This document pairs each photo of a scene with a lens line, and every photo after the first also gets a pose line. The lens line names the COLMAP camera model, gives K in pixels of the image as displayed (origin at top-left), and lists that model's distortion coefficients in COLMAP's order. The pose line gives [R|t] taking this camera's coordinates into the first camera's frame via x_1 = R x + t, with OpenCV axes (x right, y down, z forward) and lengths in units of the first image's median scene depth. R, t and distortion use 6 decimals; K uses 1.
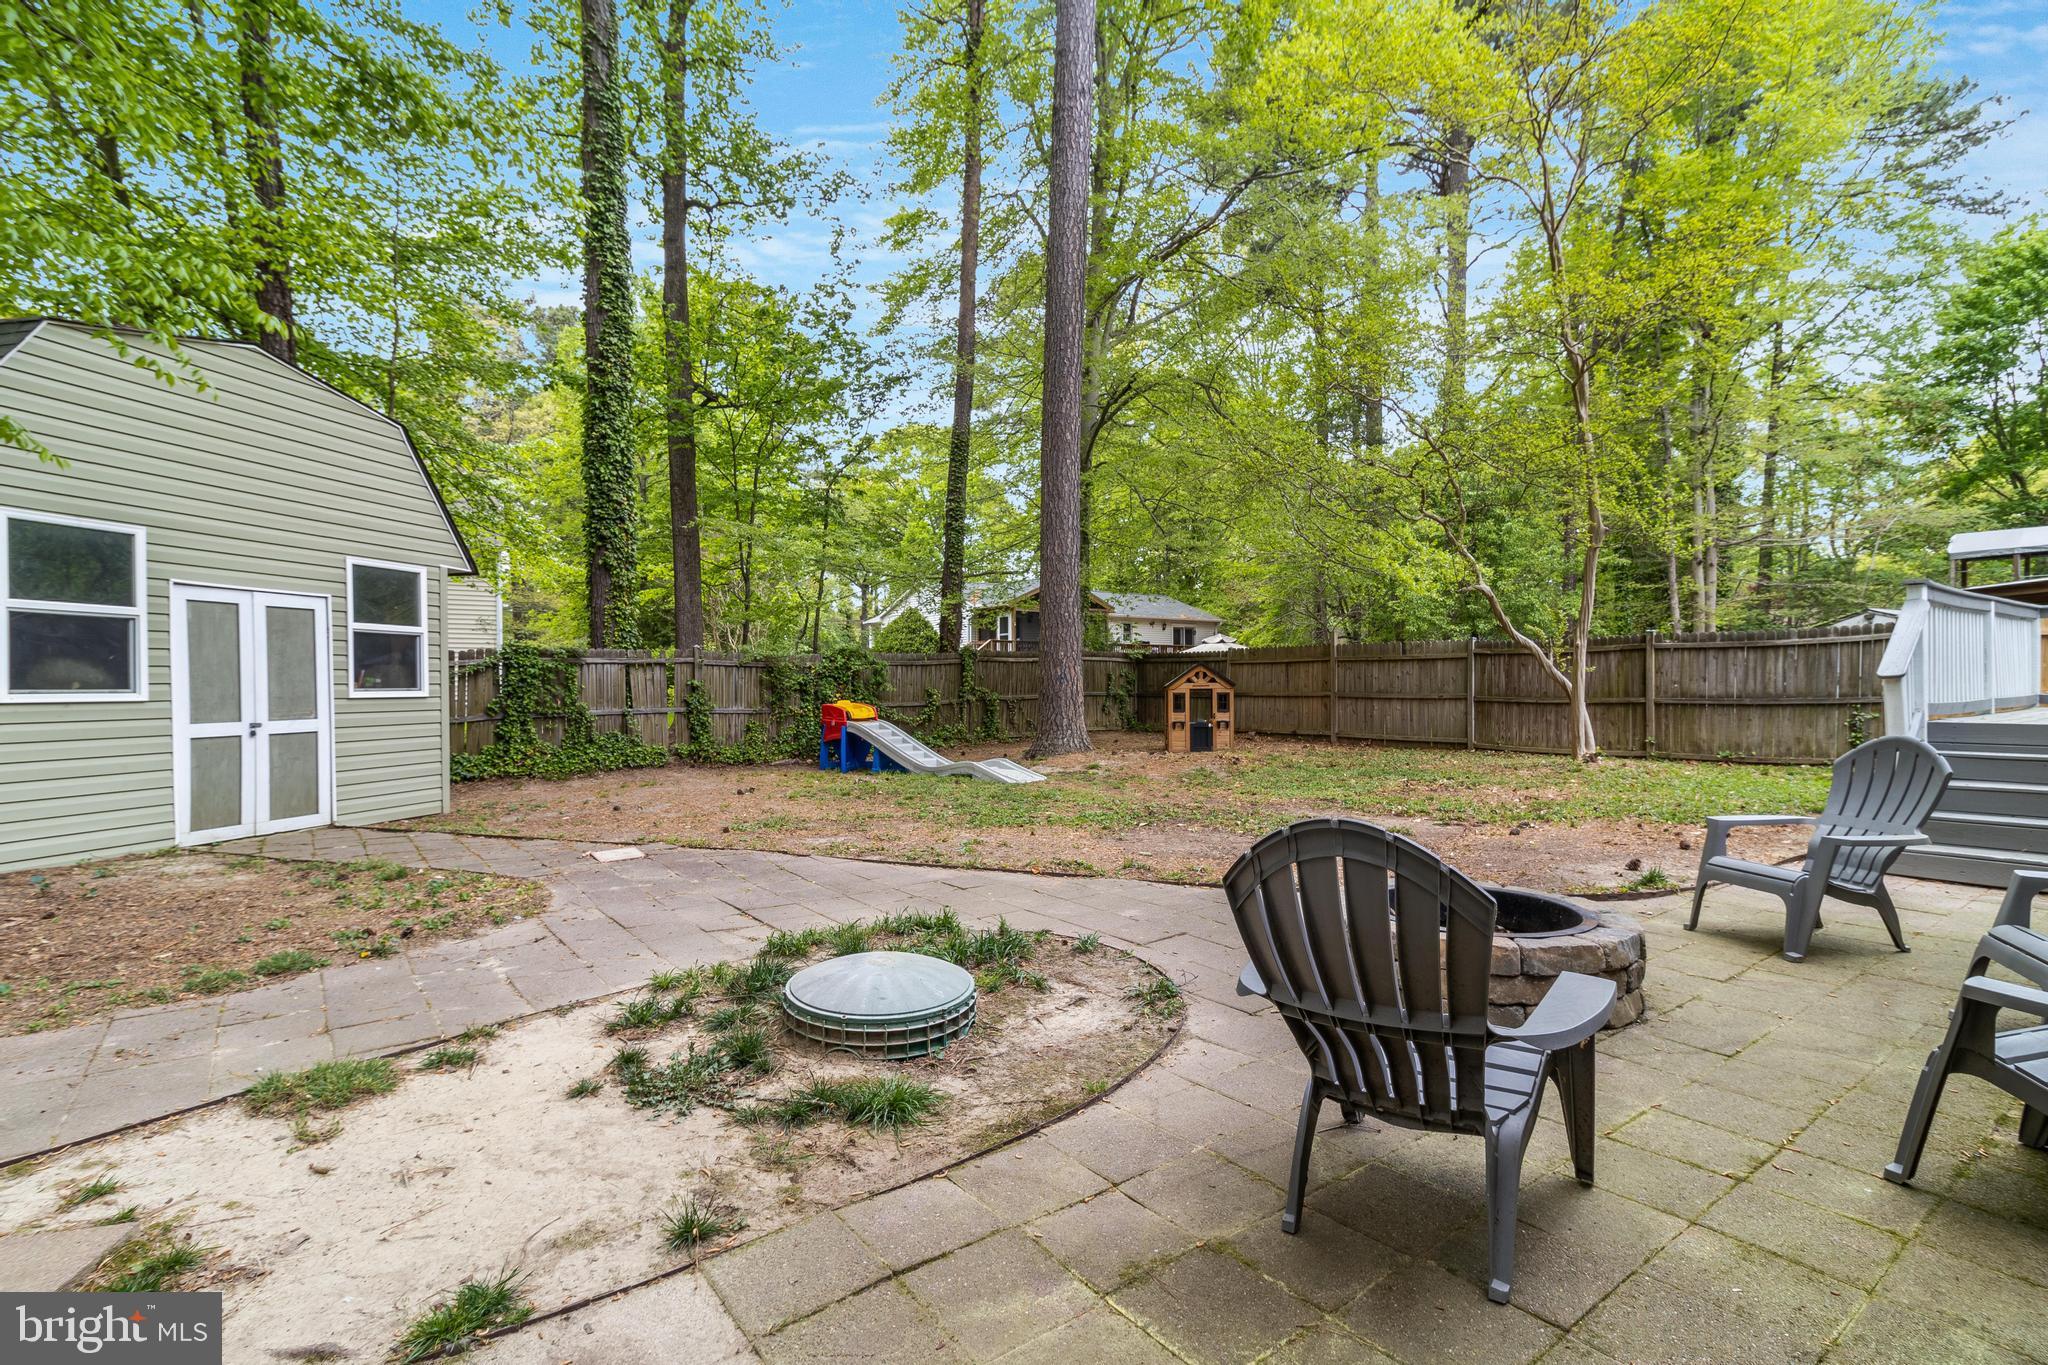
lens RADIAL K [[956.0, 0, 1028.7], [0, 956.0, 691.5], [0, 0, 1]] dist [0.011652, -0.000198]
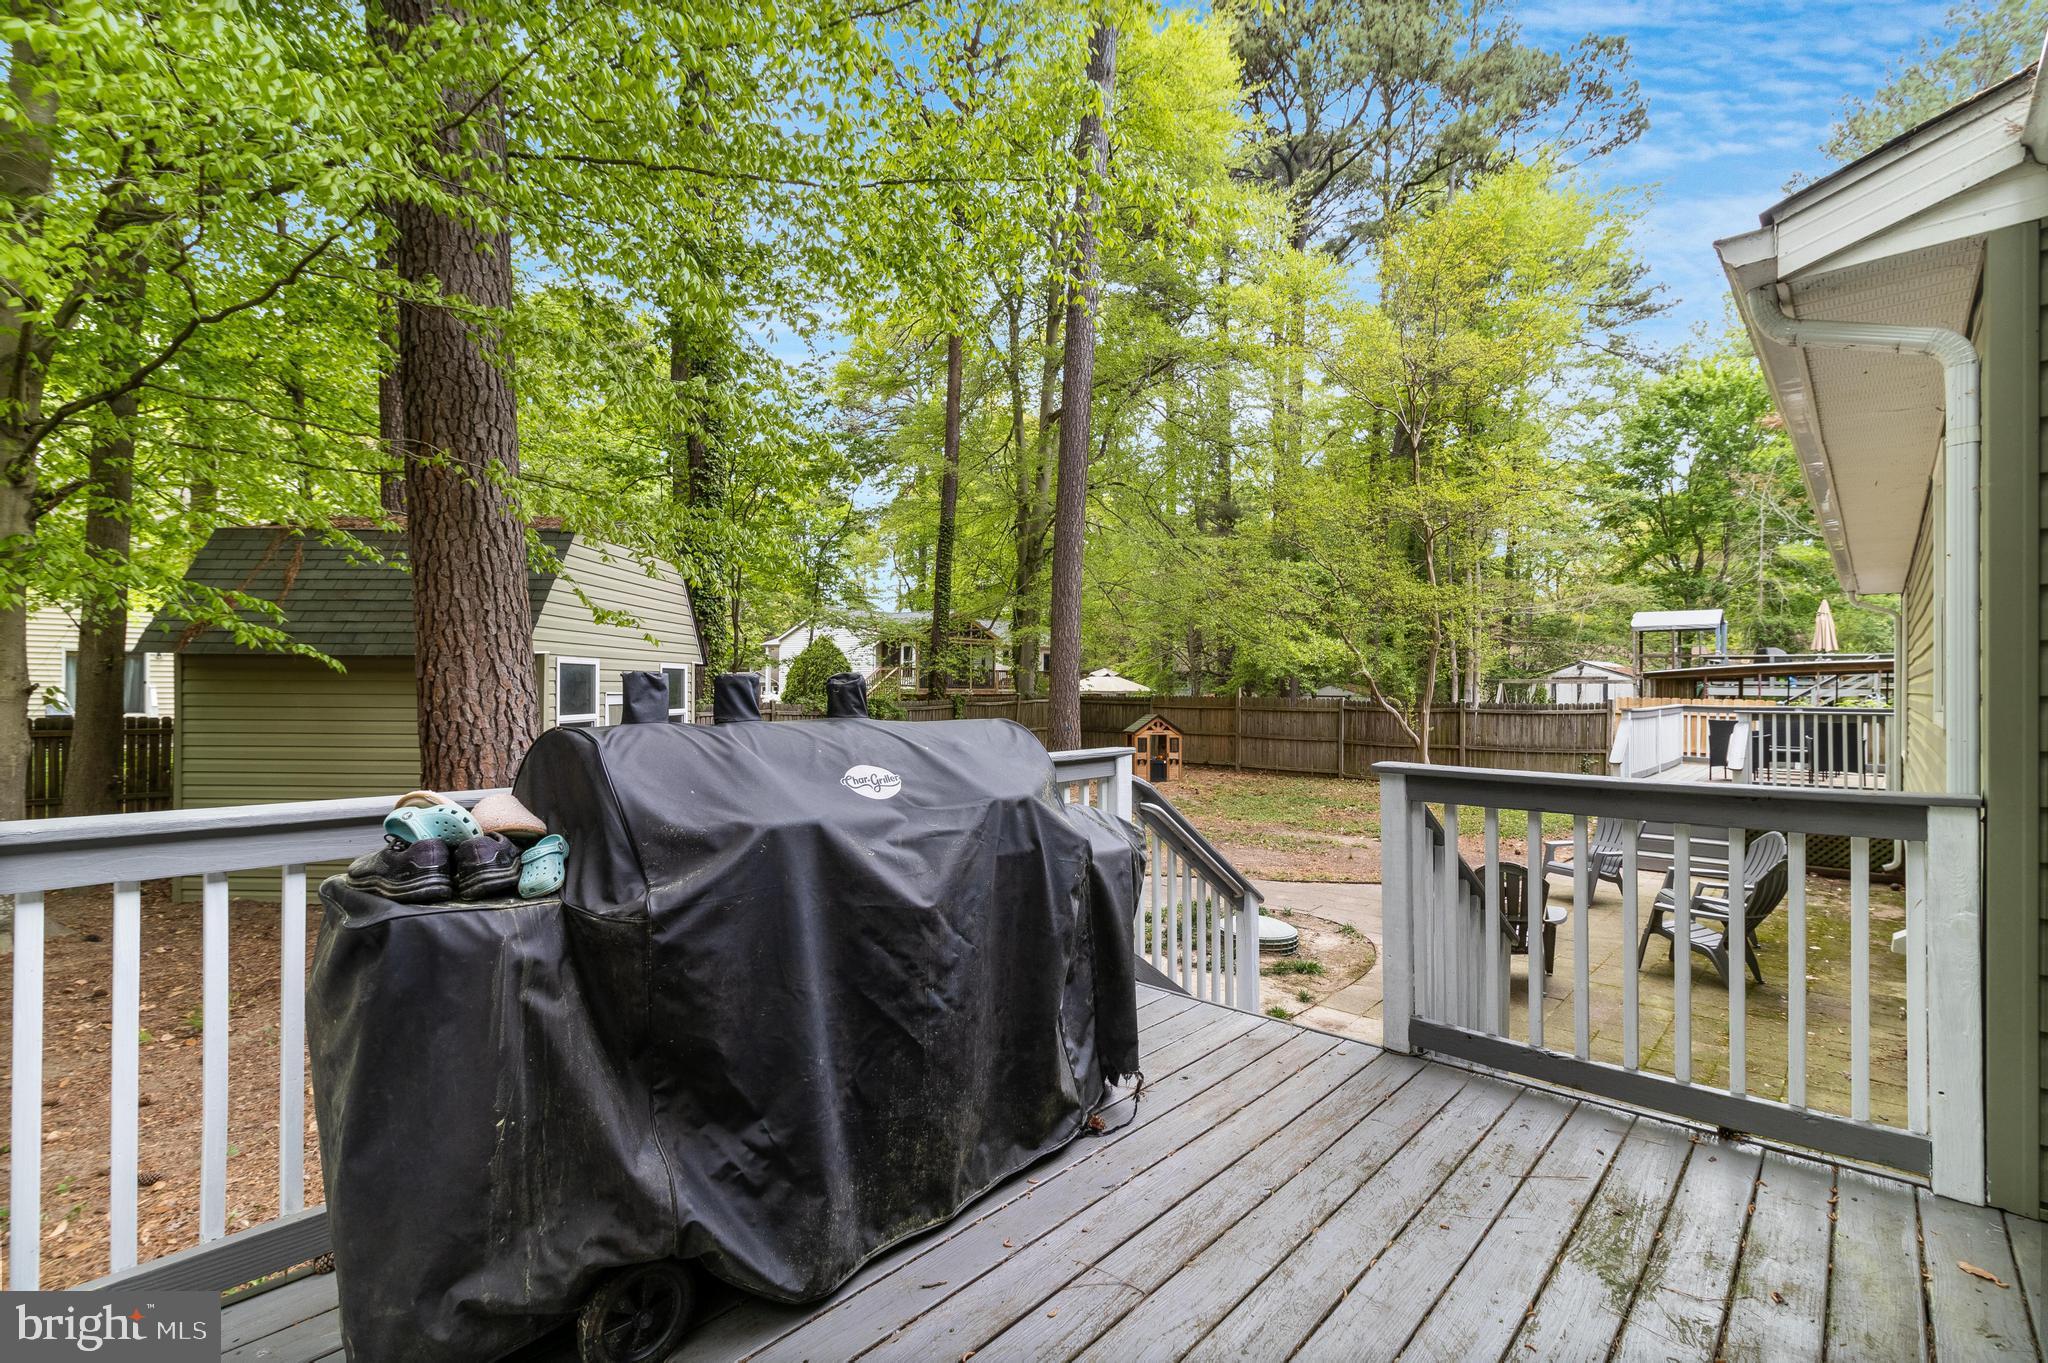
lens RADIAL K [[956.0, 0, 1017.9], [0, 956.0, 674.8], [0, 0, 1]] dist [0.011652, -0.000198]
pose [[0.980715, 0.014254, 0.194923, -0.518546], [-0.010924, 0.999776, -0.018147, -0.113800], [-0.195138, 0.015668, 0.980651, -0.516328]]
